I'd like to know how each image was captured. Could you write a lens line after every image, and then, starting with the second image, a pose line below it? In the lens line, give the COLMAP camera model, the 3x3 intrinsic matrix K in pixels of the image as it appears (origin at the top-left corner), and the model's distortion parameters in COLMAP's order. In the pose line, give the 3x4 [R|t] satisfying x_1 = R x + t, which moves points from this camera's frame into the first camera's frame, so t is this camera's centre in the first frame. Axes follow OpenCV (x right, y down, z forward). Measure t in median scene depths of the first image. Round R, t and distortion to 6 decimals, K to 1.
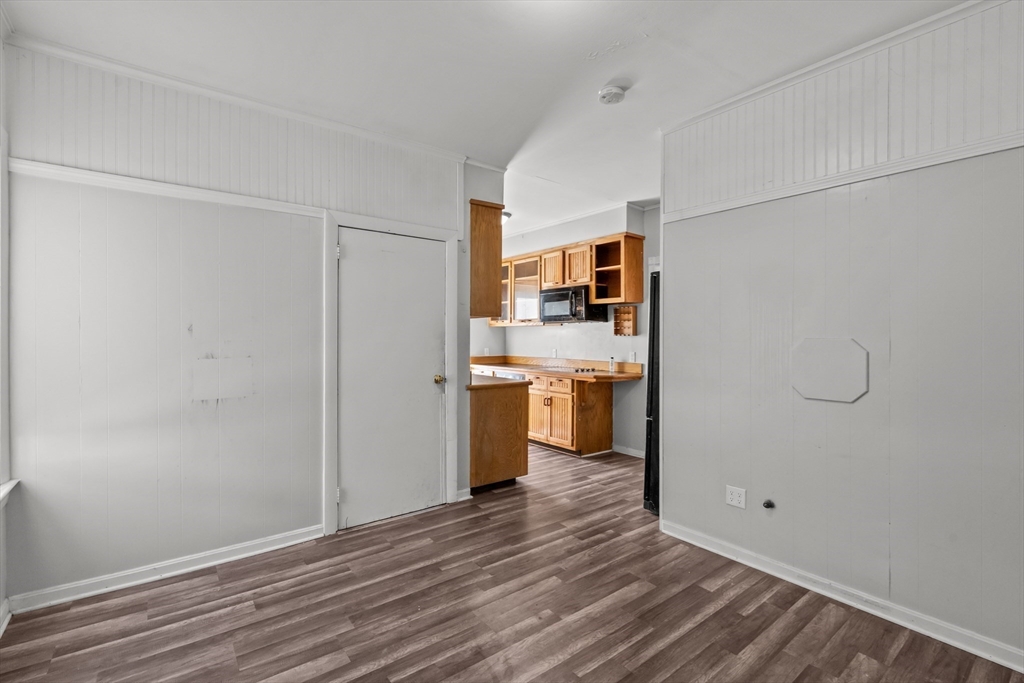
lens RADIAL K [[464.3, 0, 509.3], [0, 464.3, 337.4], [0, 0, 1]] dist [-0.005403, 0.001876]
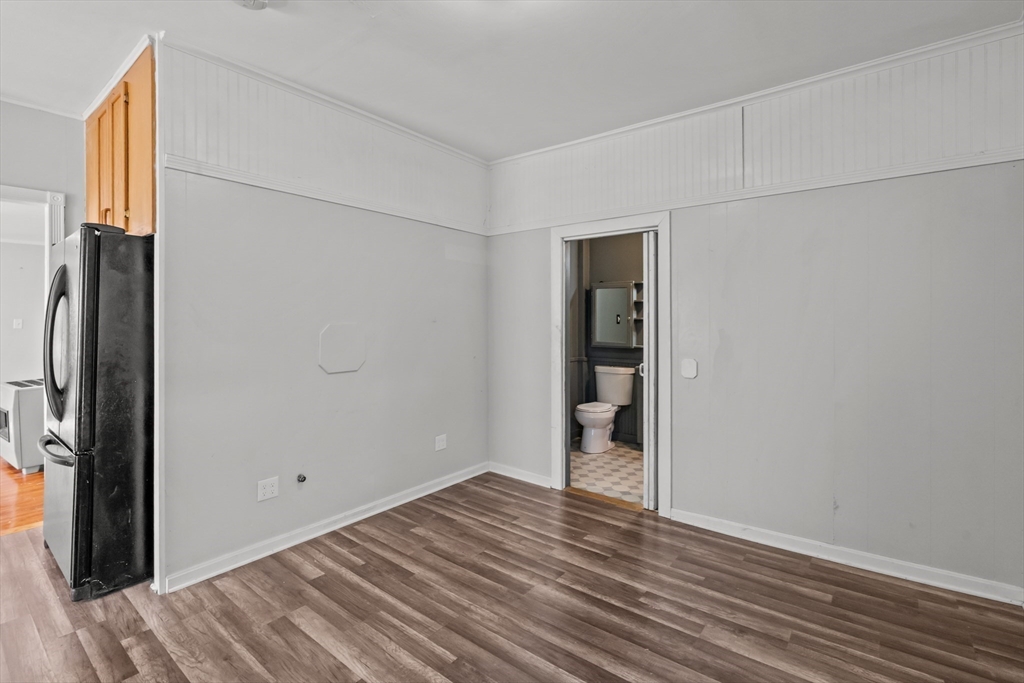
lens RADIAL K [[464.3, 0, 508.2], [0, 464.3, 332.0], [0, 0, 1]] dist [-0.005403, 0.001876]
pose [[-0.241524, -0.025071, 0.970071, -0.633267], [0.006020, 0.999608, 0.027333, -0.004873], [-0.970376, 0.012441, -0.241278, 0.852274]]
